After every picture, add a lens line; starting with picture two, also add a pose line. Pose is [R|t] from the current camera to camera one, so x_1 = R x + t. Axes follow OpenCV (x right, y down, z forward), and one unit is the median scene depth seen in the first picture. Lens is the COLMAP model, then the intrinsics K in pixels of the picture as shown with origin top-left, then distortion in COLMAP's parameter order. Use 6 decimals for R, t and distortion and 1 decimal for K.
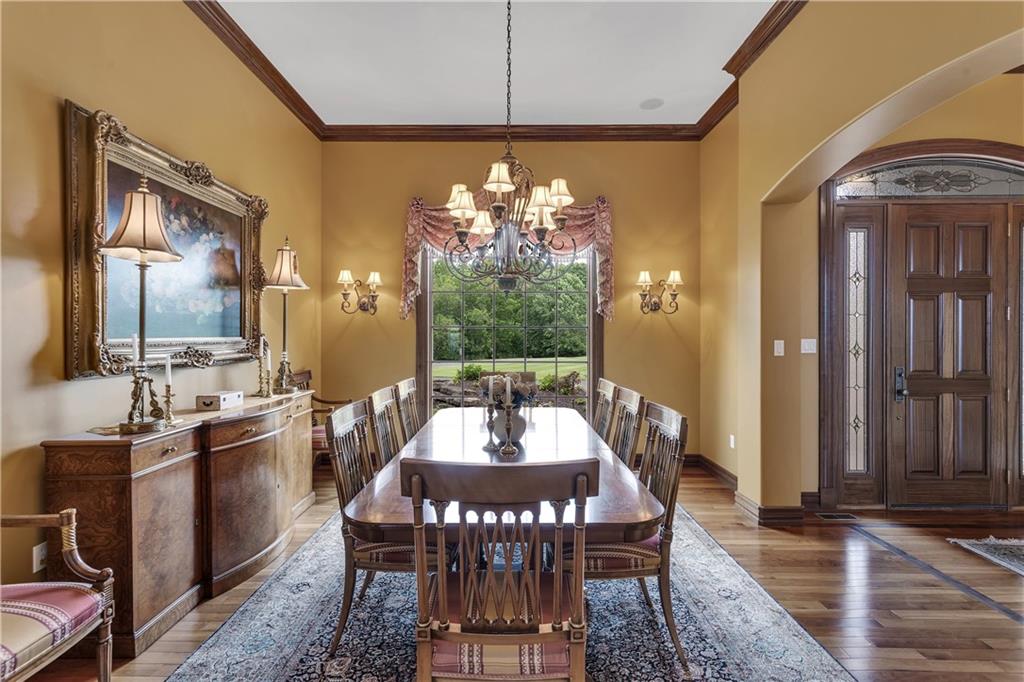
lens RADIAL K [[474.2, 0, 517.3], [0, 474.2, 337.0], [0, 0, 1]] dist [0.010436, -0.000147]
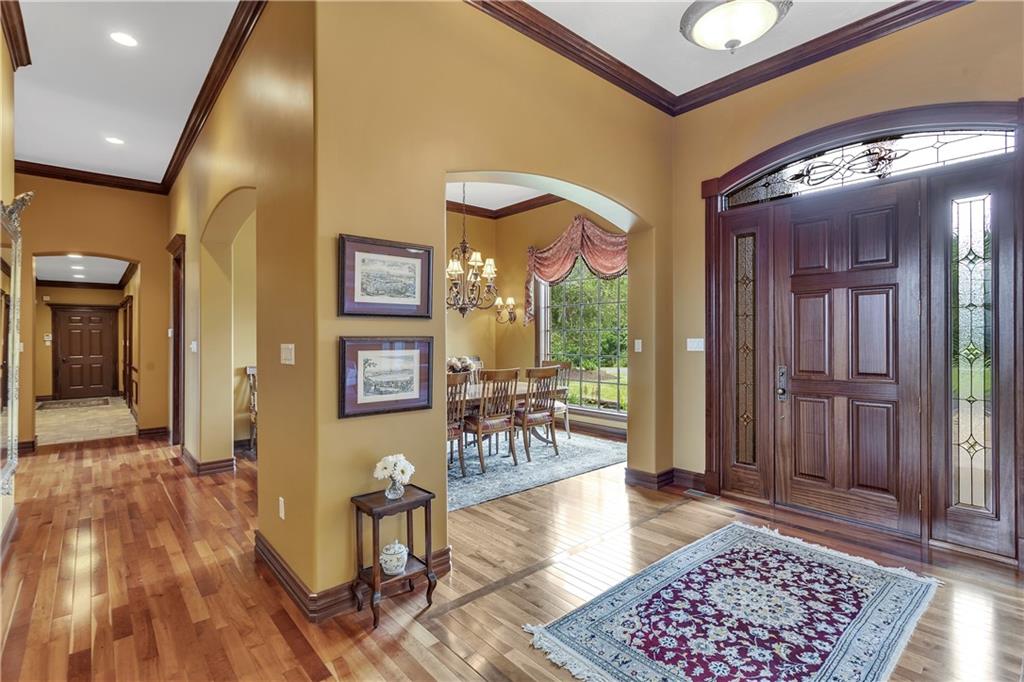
lens RADIAL K [[474.2, 0, 517.3], [0, 474.2, 337.0], [0, 0, 1]] dist [0.010436, -0.000147]
pose [[0.677068, -0.002443, -0.735916, 1.151124], [0.002746, 0.999996, -0.000794, 0.000180], [0.735915, -0.001483, 0.677072, -0.087600]]
